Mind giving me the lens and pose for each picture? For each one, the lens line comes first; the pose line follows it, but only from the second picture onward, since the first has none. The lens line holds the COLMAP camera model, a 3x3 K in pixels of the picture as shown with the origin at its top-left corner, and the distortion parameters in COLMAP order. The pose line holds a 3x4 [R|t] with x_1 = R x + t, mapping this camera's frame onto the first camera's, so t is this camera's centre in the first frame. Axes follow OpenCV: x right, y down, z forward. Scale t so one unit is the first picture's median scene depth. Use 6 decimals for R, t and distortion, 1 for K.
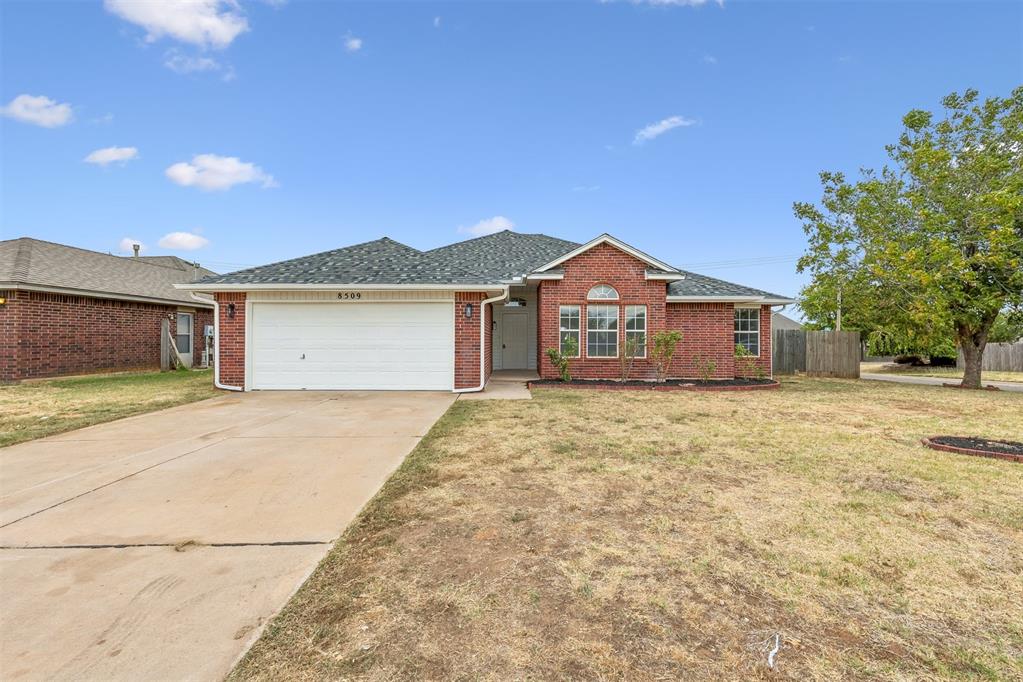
lens RADIAL K [[465.6, 0, 512.0], [0, 465.6, 338.2], [0, 0, 1]] dist [0.004797, 0.000317]
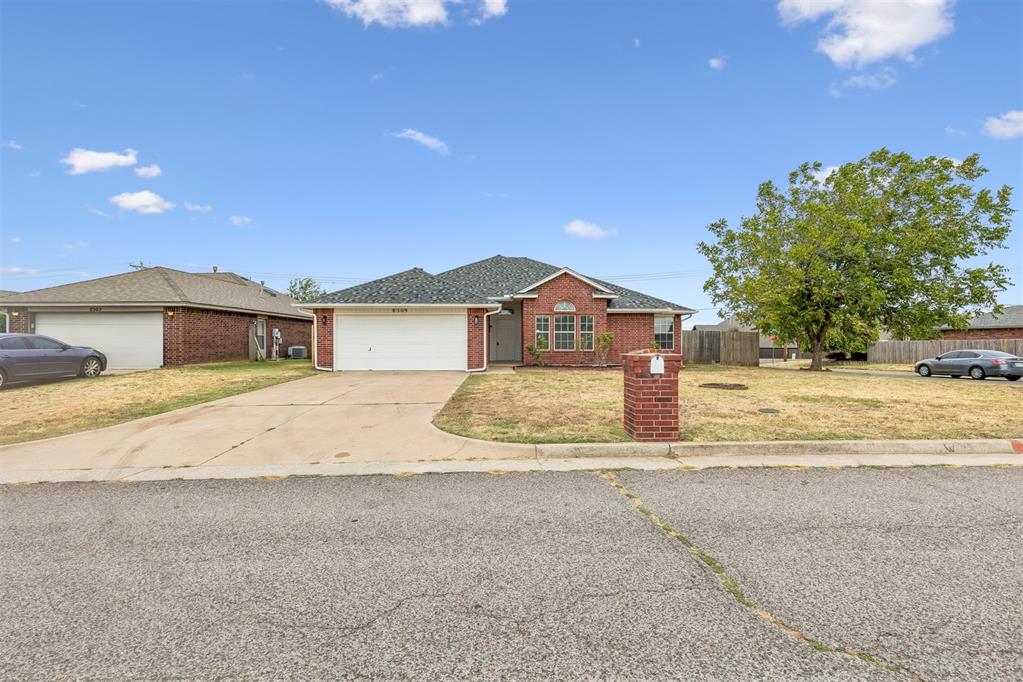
lens RADIAL K [[465.6, 0, 512.0], [0, 465.6, 338.2], [0, 0, 1]] dist [0.004797, 0.000317]
pose [[0.999809, -0.002150, 0.019416, -0.001867], [0.002167, 0.999997, -0.000893, 0.003942], [-0.019414, 0.000935, 0.999811, -0.486775]]
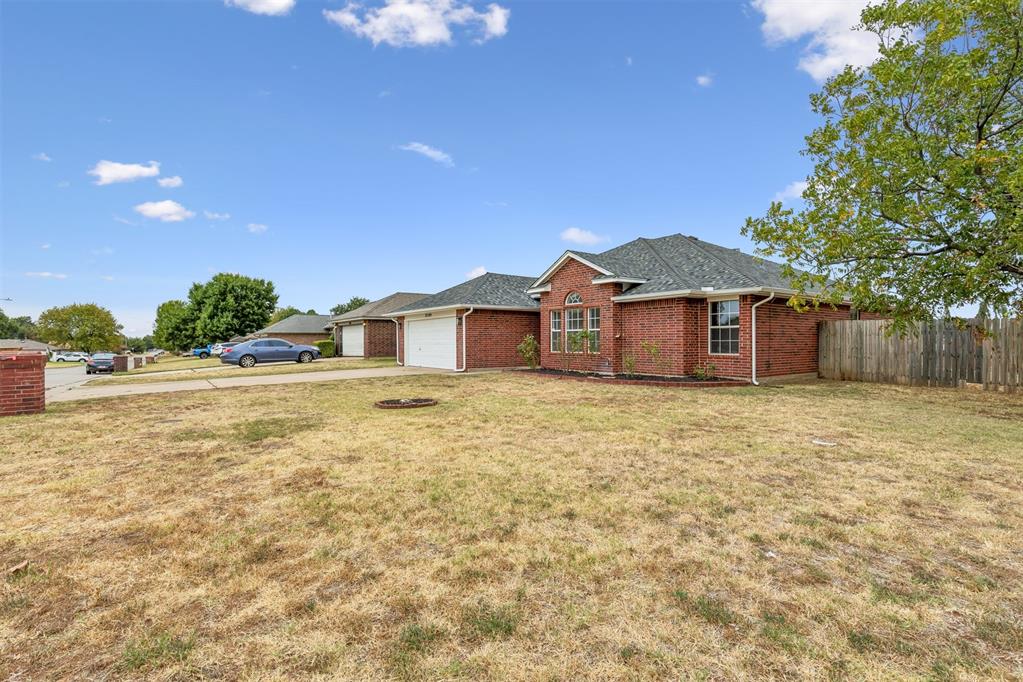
lens RADIAL K [[465.6, 0, 512.0], [0, 465.6, 338.2], [0, 0, 1]] dist [0.004797, 0.000317]
pose [[0.602959, -0.013644, -0.797656, 1.073738], [0.005865, 0.999903, -0.012670, 0.019167], [0.797751, 0.002962, 0.602980, 0.149338]]
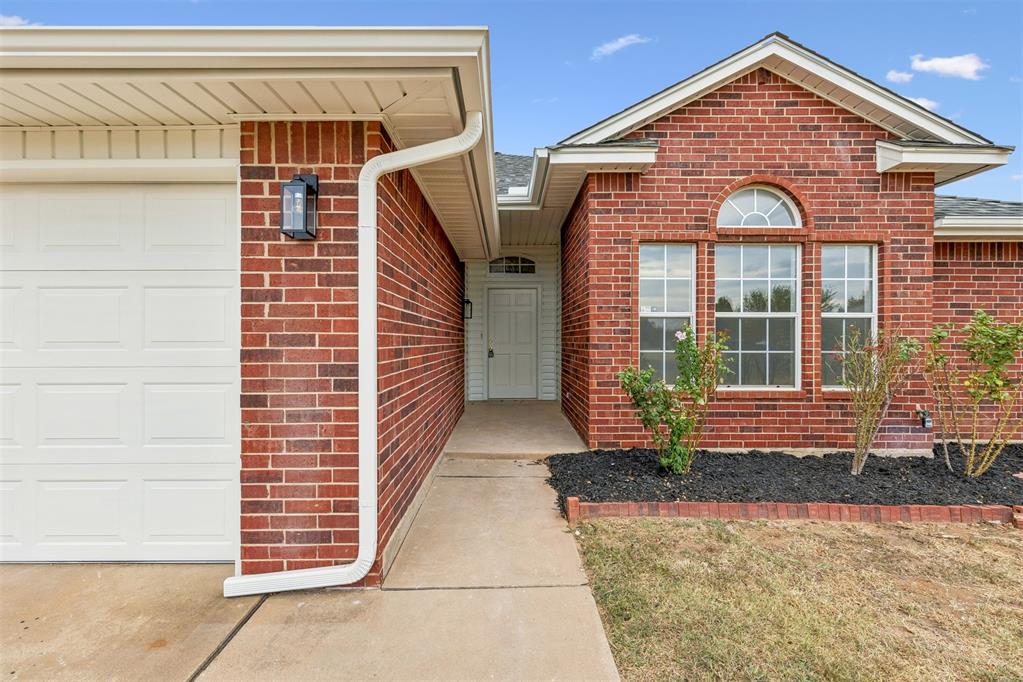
lens RADIAL K [[465.6, 0, 512.0], [0, 465.6, 338.2], [0, 0, 1]] dist [0.004797, 0.000317]
pose [[0.999947, -0.002364, 0.009991, 0.000838], [0.002355, 0.999997, 0.000918, 0.000829], [-0.009993, -0.000894, 0.999950, 0.652470]]
